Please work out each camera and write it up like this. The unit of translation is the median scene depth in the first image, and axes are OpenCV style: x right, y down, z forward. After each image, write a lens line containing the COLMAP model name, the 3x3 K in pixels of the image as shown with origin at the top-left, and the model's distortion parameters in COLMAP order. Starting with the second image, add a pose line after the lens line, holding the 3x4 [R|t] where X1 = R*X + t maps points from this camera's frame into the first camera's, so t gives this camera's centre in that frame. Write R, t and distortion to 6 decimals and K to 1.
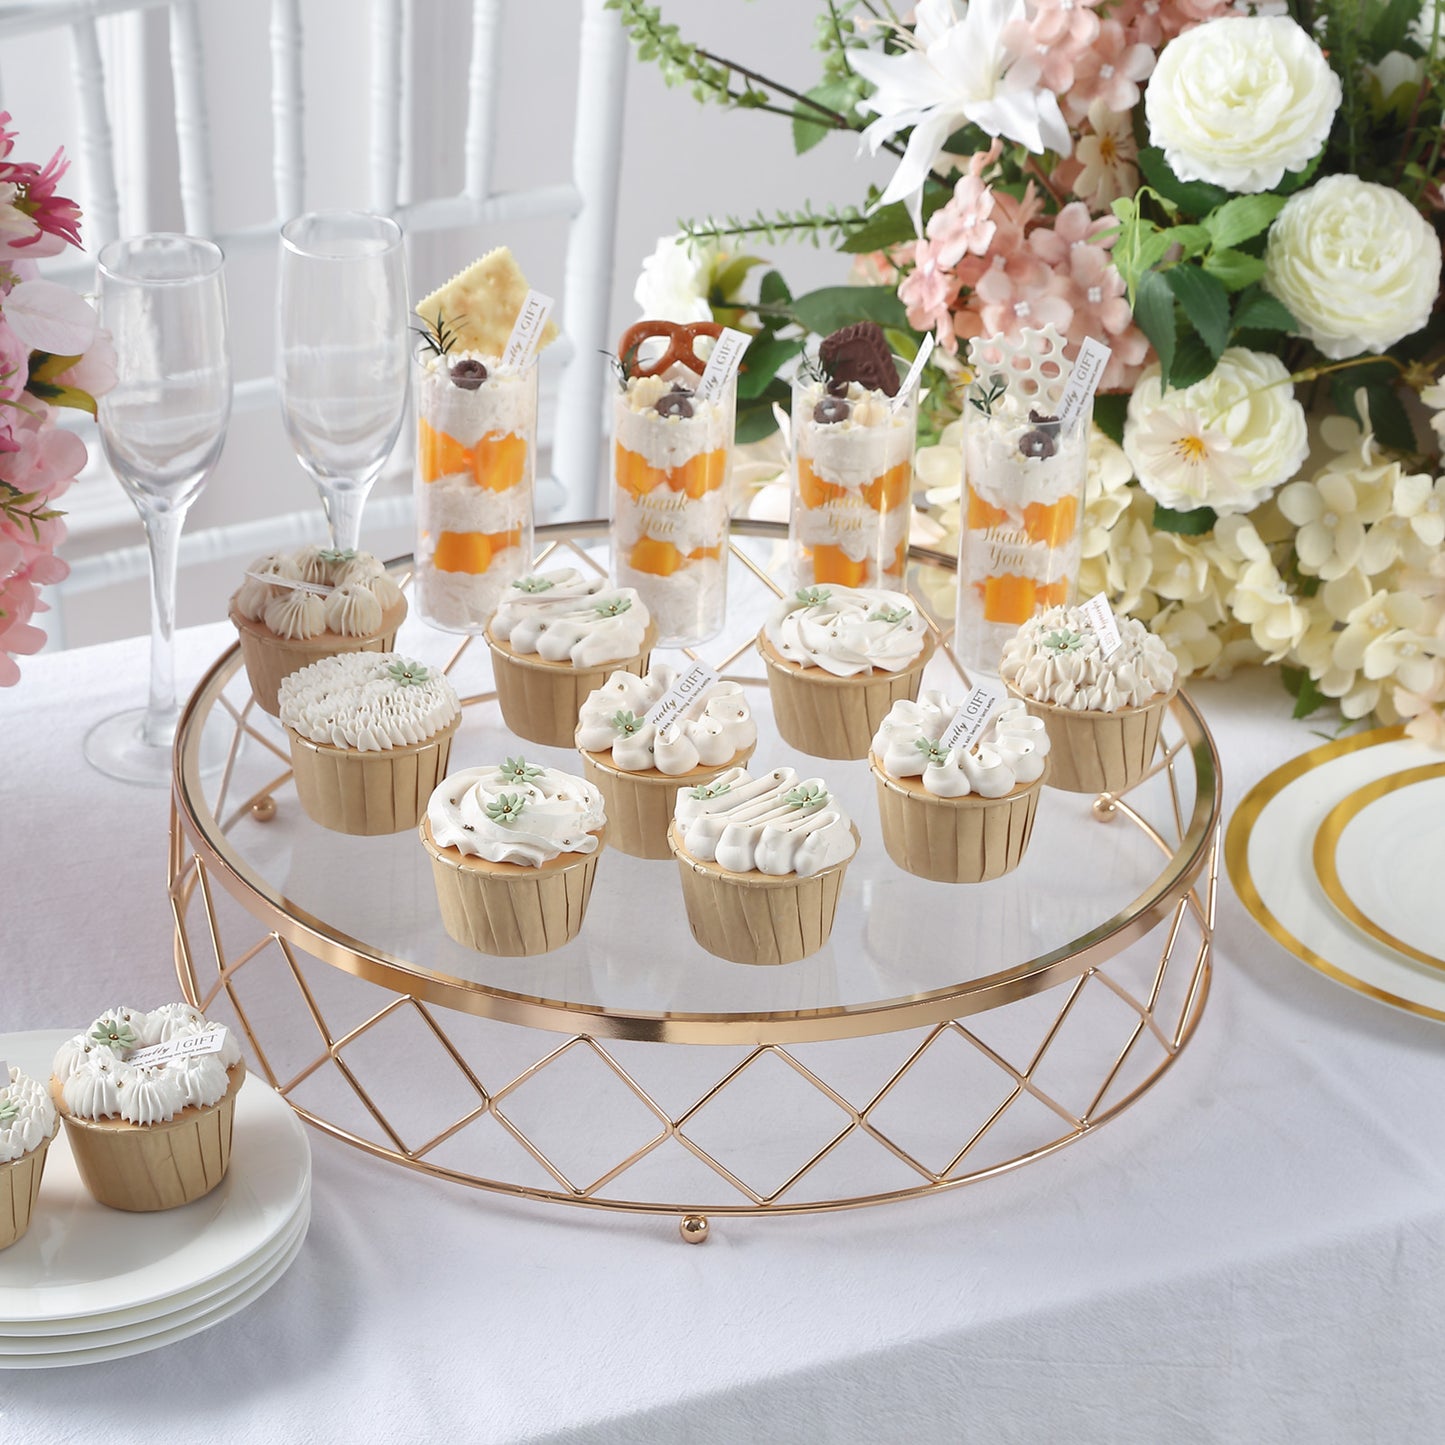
lens RADIAL K [[5462.1, 0, 721.6], [0, 5462.1, 398.6], [0, 0, 1]] dist [0.370045, 1.035980]
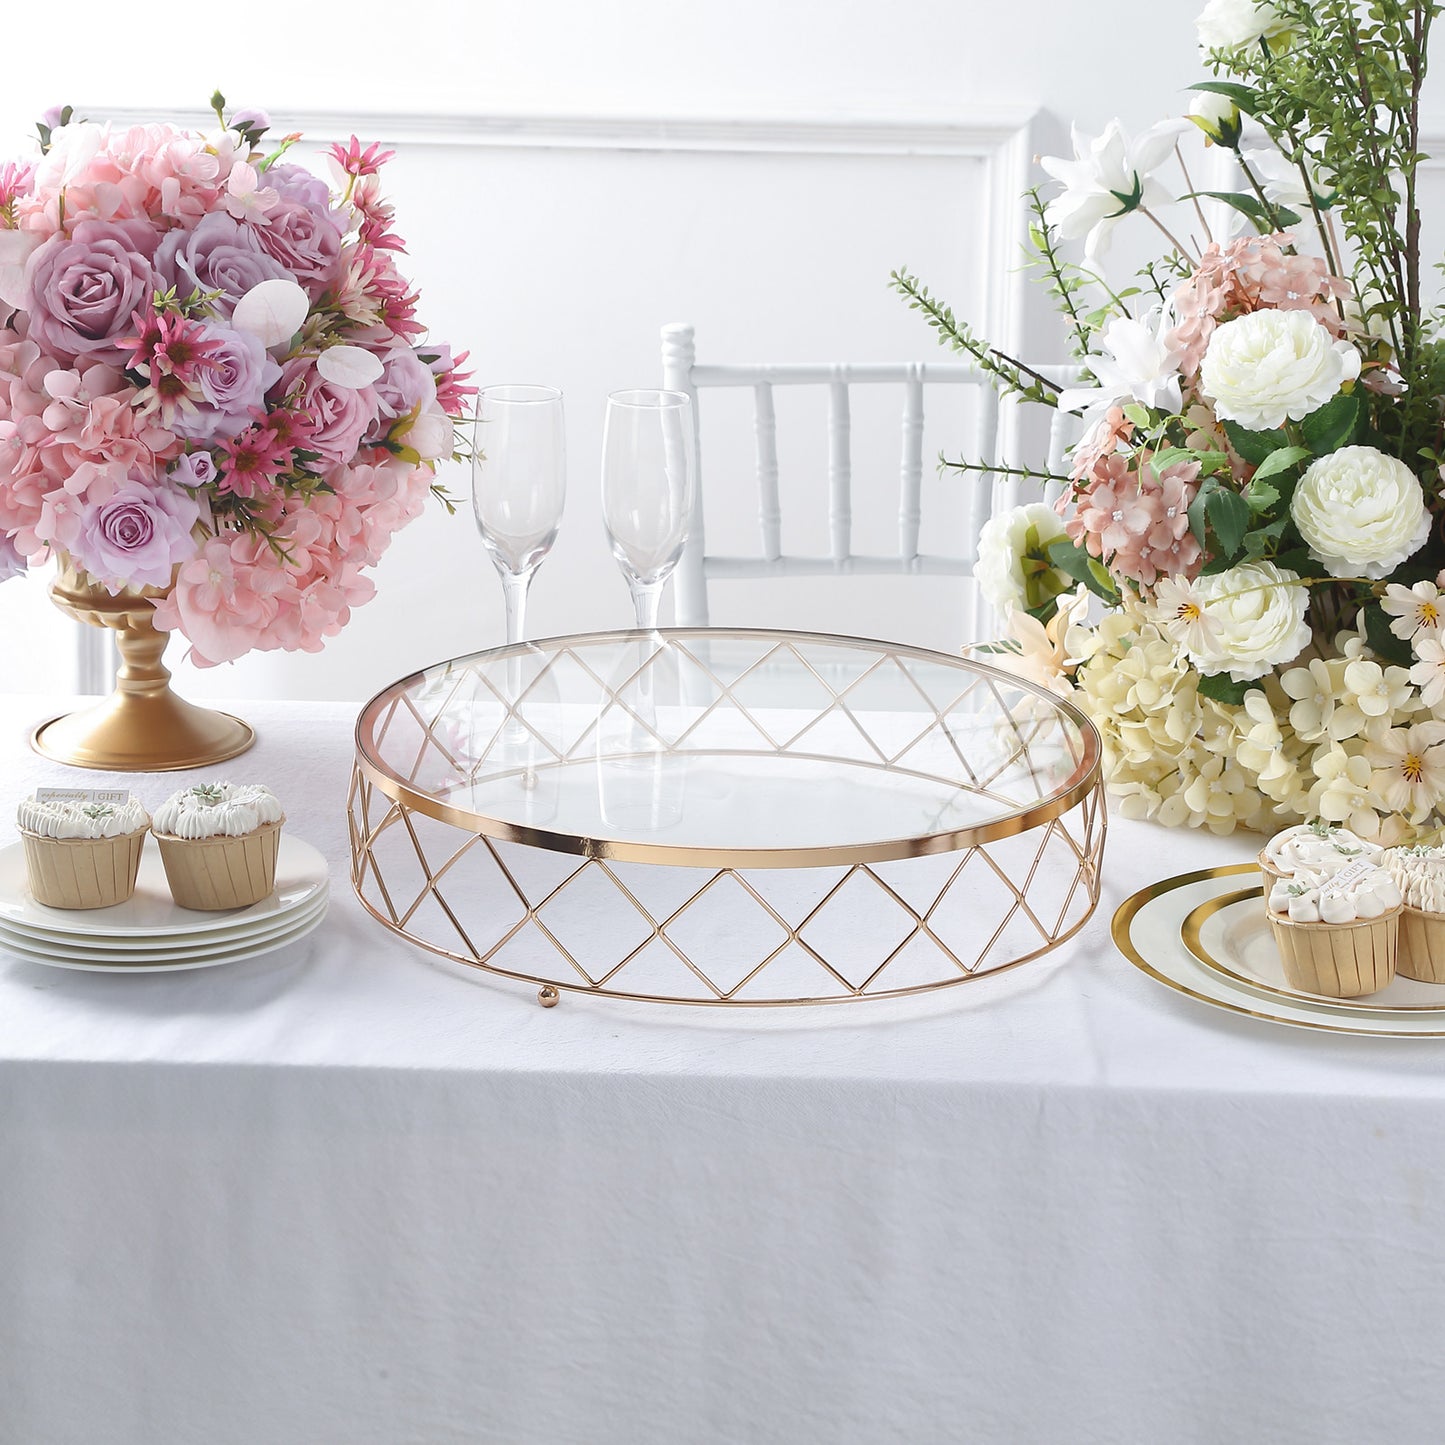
lens RADIAL K [[3909.0, 0, 721.0], [0, 3909.0, 391.2], [0, 0, 1]] dist [0.201766, 0.336451]
pose [[0.895564, 0.086052, -0.436532, 0.424133], [-0.184985, 0.964315, -0.189413, 0.170826], [0.404655, 0.250384, 0.879524, 0.098588]]
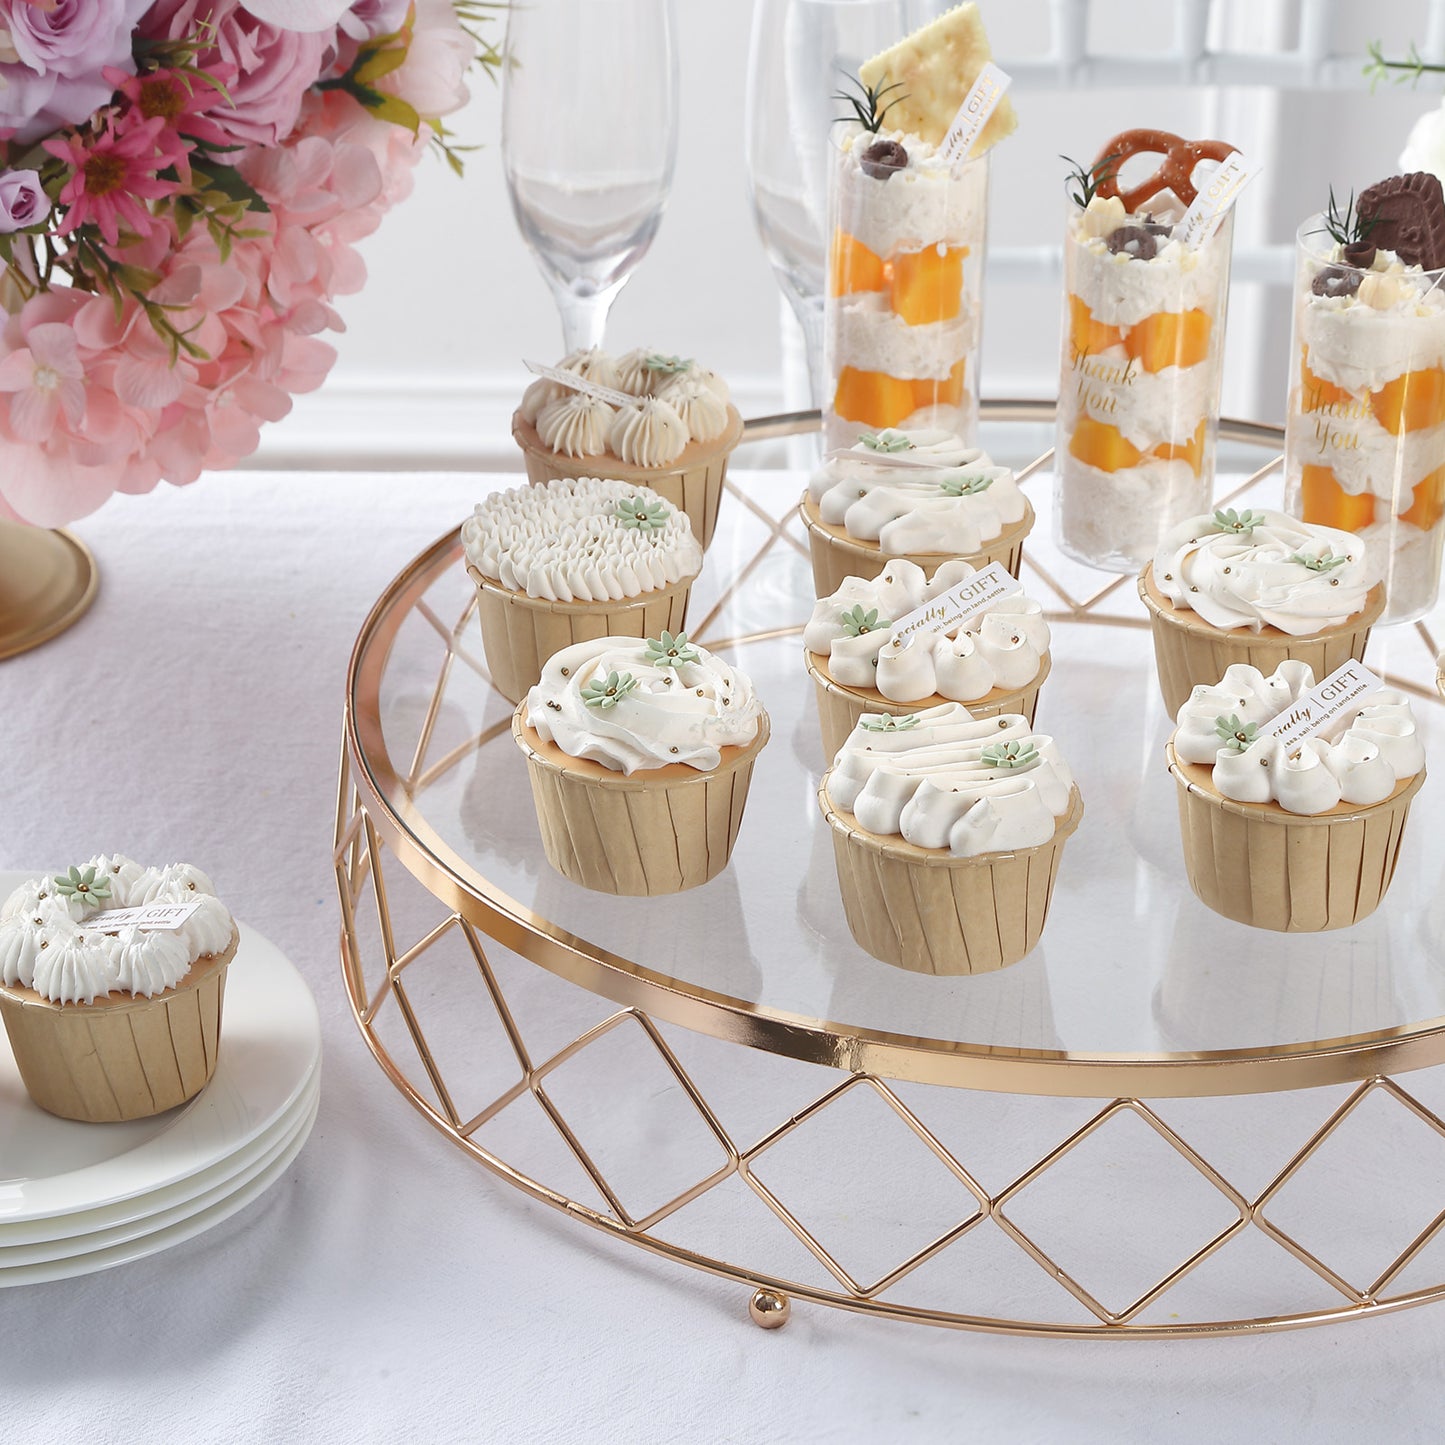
lens RADIAL K [[5808.7, 0, 723.0], [0, 5808.7, 403.9], [0, 0, 1]] dist [0.502117, -0.250823]
pose [[0.915569, 0.162994, -0.367650, 0.238772], [-0.167779, 0.985639, 0.019149, 0.017532], [0.365492, 0.044152, 0.929767, 0.251348]]
